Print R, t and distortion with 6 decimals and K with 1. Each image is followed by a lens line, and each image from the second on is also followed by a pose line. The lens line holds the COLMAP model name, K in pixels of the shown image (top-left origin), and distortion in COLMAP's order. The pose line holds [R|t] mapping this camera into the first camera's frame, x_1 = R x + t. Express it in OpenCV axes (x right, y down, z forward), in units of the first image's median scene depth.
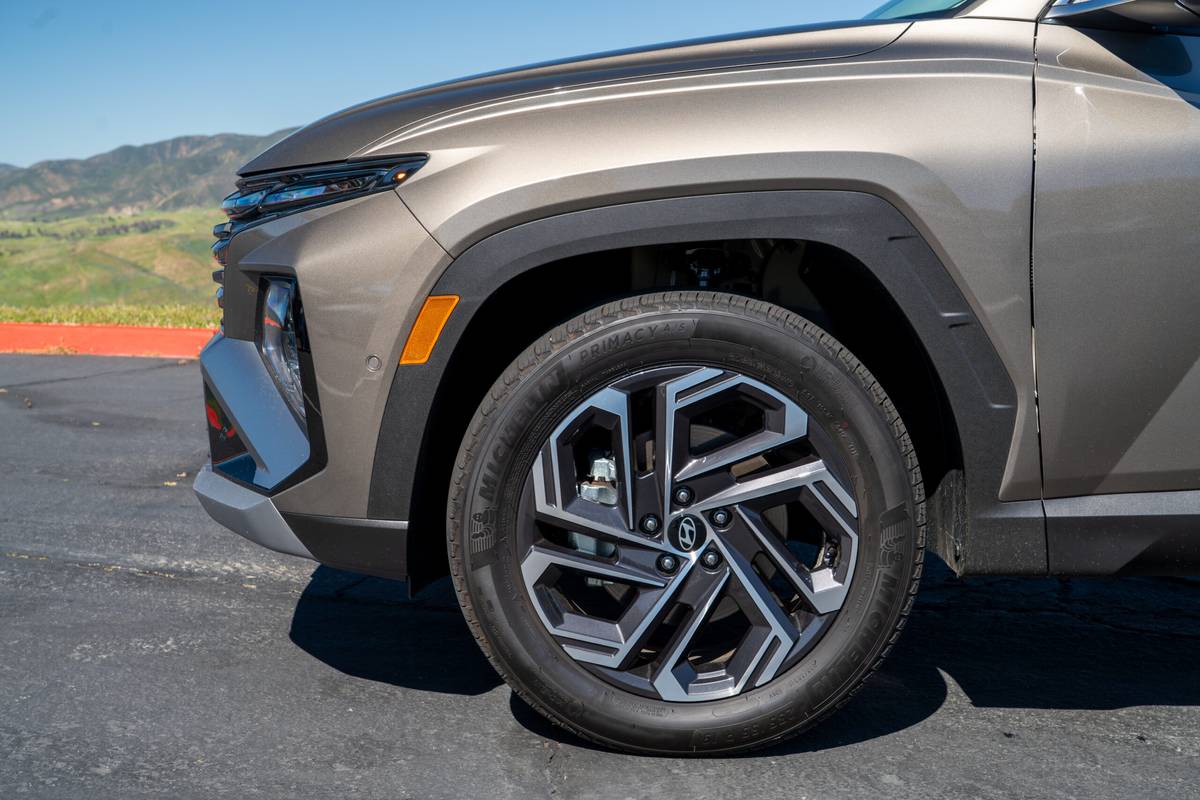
lens RADIAL K [[1464.8, 0, 597.5], [0, 1464.8, 401.7], [0, 0, 1]] dist [0.039512, 0.000000]
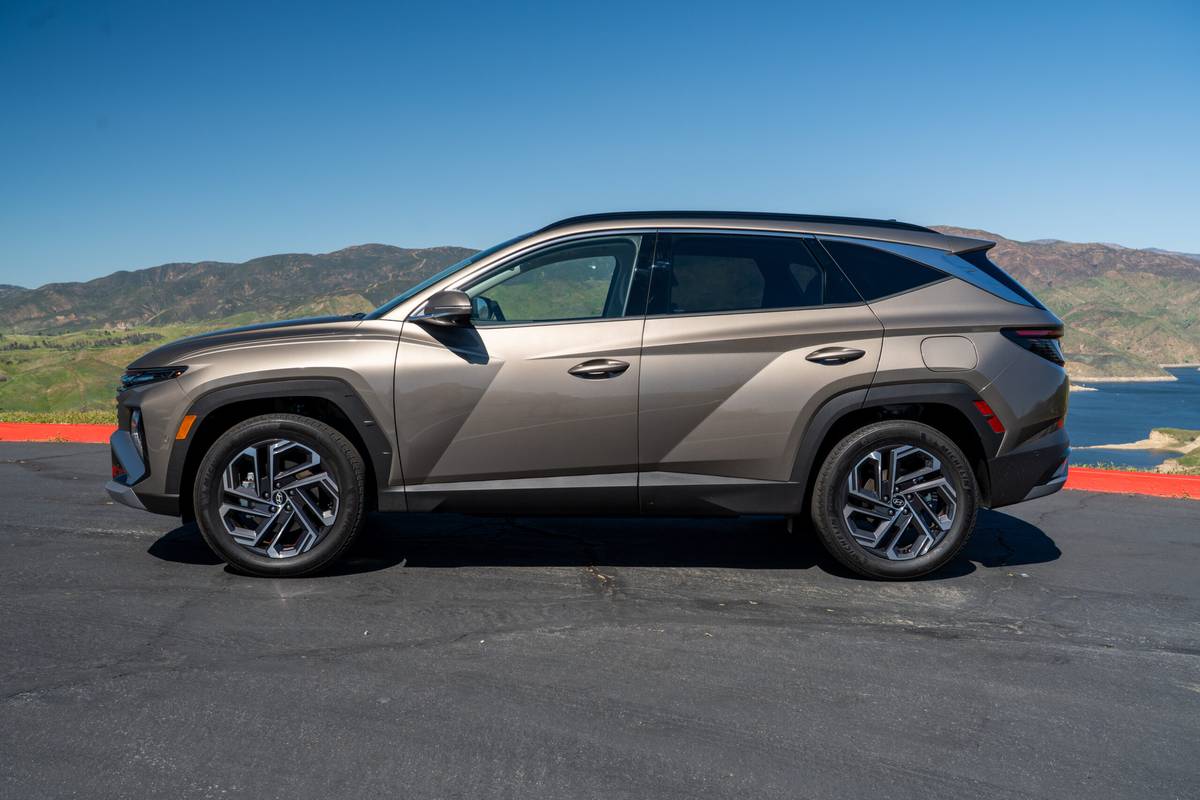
lens RADIAL K [[1240.0, 0, 603.8], [0, 1240.0, 399.0], [0, 0, 1]] dist [0.025640, 0.000000]
pose [[0.998089, 0.000308, 0.061794, 0.528034], [0.004056, 0.997504, -0.070491, 0.068370], [-0.061661, 0.070607, 0.995597, -1.421851]]
